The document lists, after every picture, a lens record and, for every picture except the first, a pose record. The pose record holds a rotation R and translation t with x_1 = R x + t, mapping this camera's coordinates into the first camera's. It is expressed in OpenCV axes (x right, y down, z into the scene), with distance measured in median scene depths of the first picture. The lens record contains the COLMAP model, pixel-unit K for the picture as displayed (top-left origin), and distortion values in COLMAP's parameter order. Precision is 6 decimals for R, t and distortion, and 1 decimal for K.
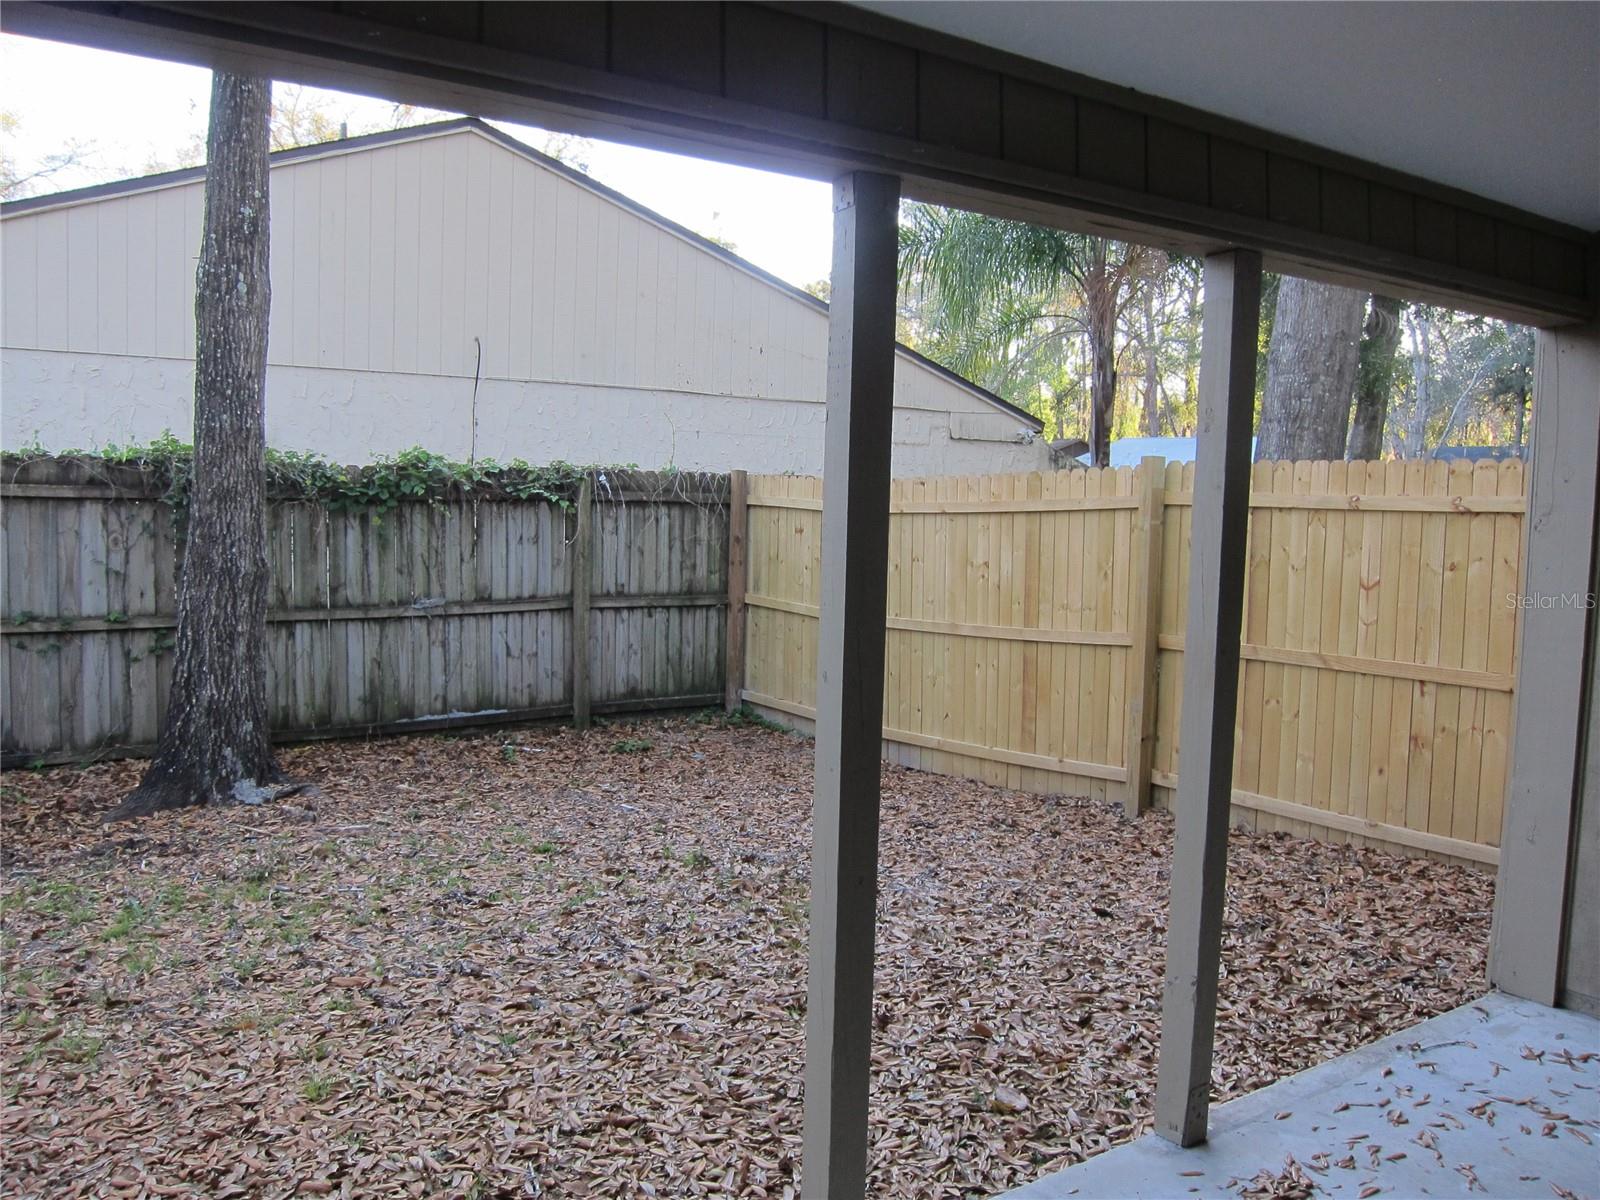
lens RADIAL K [[1326.9, 0, 800.0], [0, 1326.9, 600.0], [0, 0, 1]] dist [-0.066447, 0.013236]
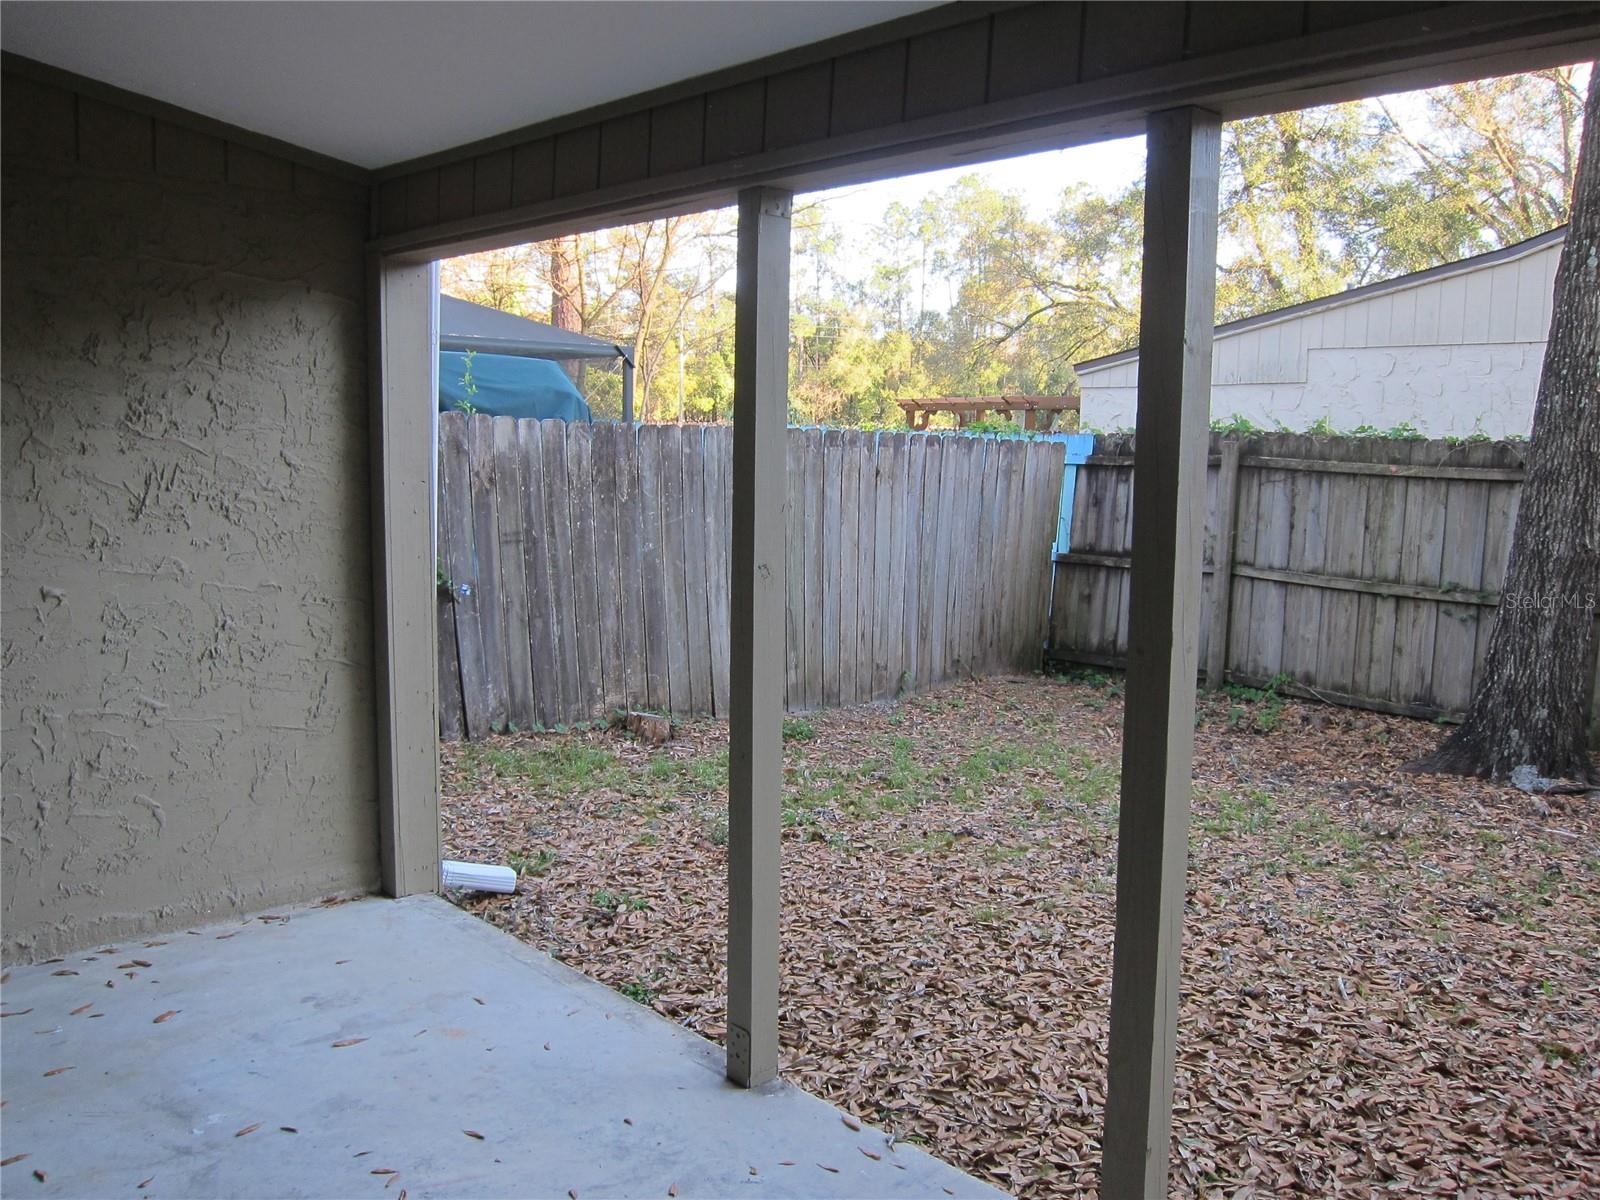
lens RADIAL K [[1326.9, 0, 800.0], [0, 1326.9, 600.0], [0, 0, 1]] dist [-0.066447, 0.013236]
pose [[0.144699, 0.089630, -0.985408, 0.452647], [-0.090507, 0.992913, 0.077023, -0.012373], [0.985328, 0.078041, 0.151785, 0.302470]]
